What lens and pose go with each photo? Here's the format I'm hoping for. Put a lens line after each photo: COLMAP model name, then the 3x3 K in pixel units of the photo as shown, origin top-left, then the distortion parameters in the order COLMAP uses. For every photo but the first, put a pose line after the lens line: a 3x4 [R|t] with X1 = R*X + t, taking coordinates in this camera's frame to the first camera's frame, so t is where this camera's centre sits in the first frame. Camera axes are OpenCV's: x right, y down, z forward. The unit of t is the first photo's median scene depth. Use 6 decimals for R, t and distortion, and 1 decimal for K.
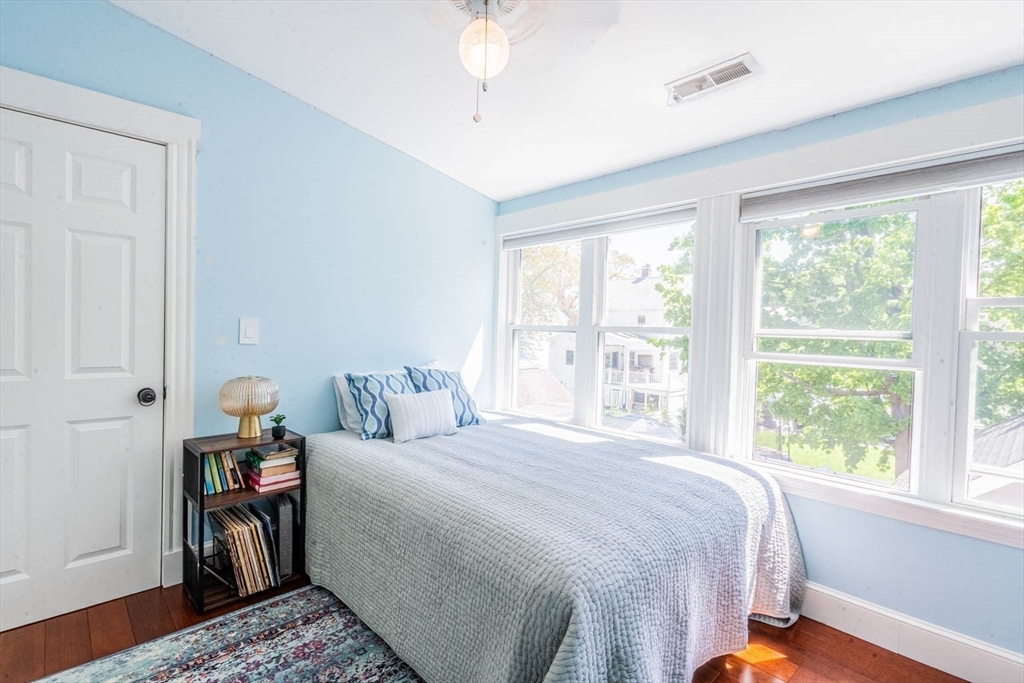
lens RADIAL K [[489.1, 0, 510.5], [0, 489.1, 340.7], [0, 0, 1]] dist [-0.002950, -0.000363]
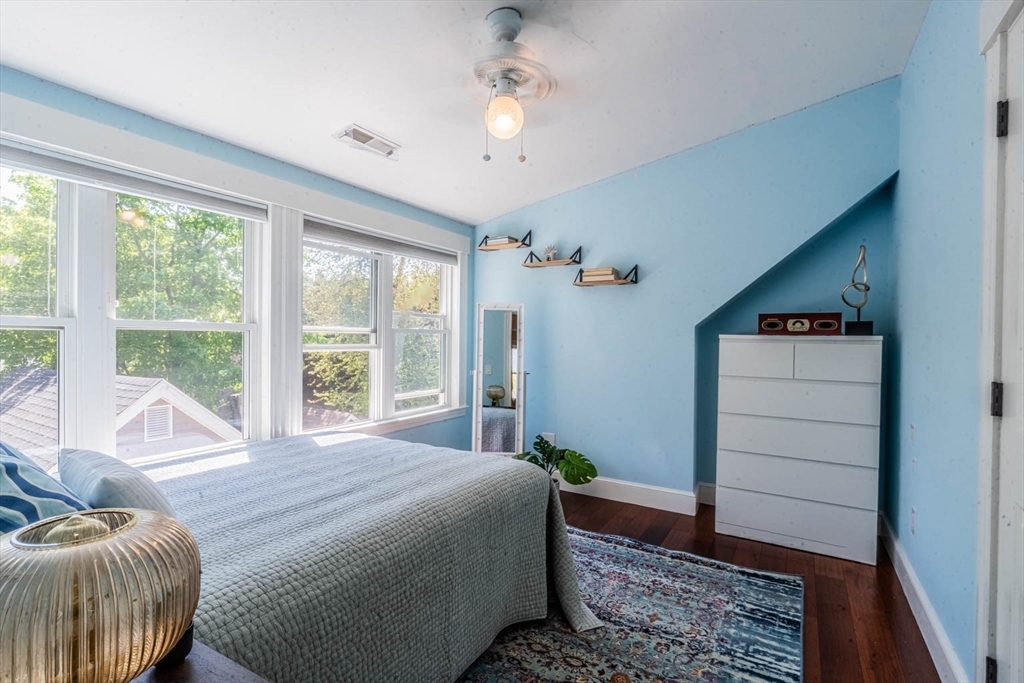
lens RADIAL K [[489.1, 0, 509.4], [0, 489.1, 339.0], [0, 0, 1]] dist [-0.002950, -0.000363]
pose [[-0.282255, -0.032952, 0.958773, -0.981277], [-0.000168, 0.999412, 0.034300, -0.037679], [-0.959339, 0.009520, -0.282095, 1.002443]]
